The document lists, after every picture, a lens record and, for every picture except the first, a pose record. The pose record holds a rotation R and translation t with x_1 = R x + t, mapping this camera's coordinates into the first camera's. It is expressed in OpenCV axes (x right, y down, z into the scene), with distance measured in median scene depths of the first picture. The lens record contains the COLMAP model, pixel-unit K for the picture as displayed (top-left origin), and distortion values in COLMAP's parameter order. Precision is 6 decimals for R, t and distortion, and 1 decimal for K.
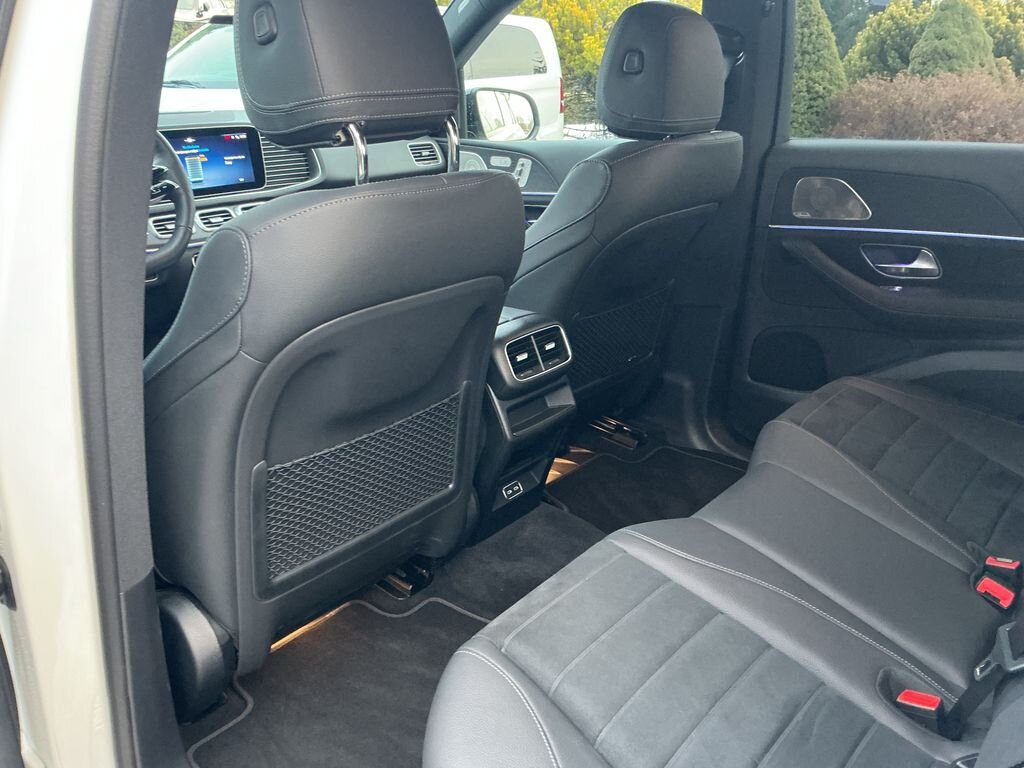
lens RADIAL K [[840.2, 0, 533.7], [0, 840.2, 386.4], [0, 0, 1]] dist [0.052900, -0.102471]
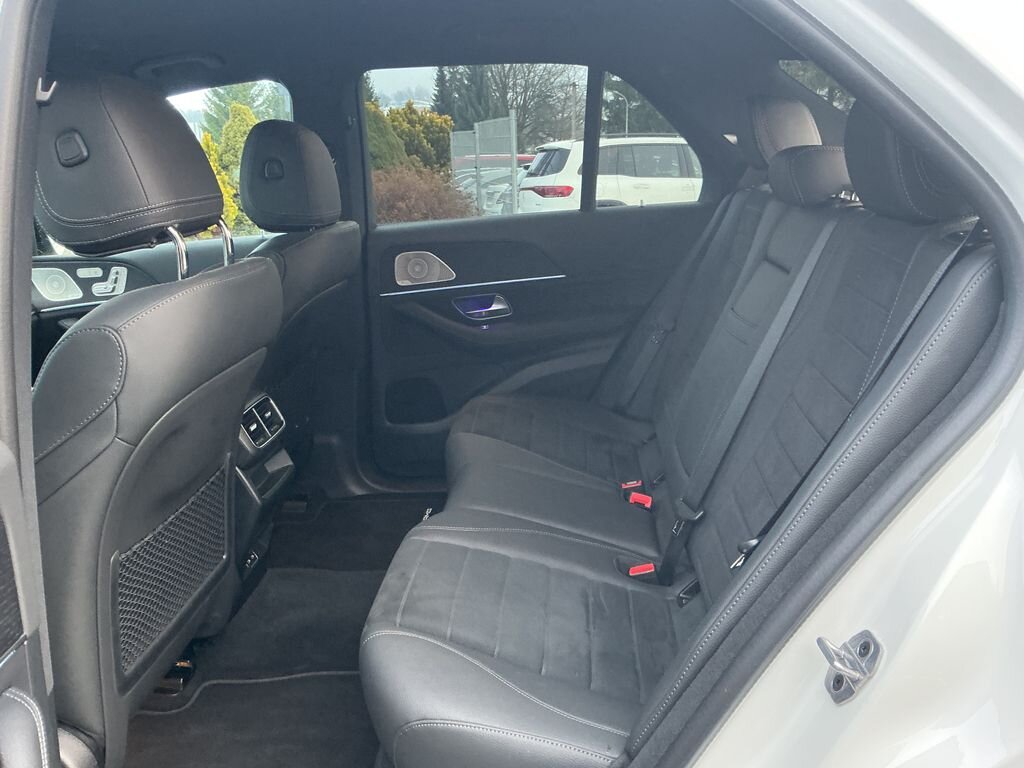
lens RADIAL K [[862.0, 0, 509.7], [0, 862.0, 378.9], [0, 0, 1]] dist [0.129104, -0.278918]
pose [[0.804581, -0.183704, 0.564715, -0.351186], [0.254763, 0.965771, -0.048805, 0.042442], [-0.536420, 0.183136, 0.823842, -0.126494]]
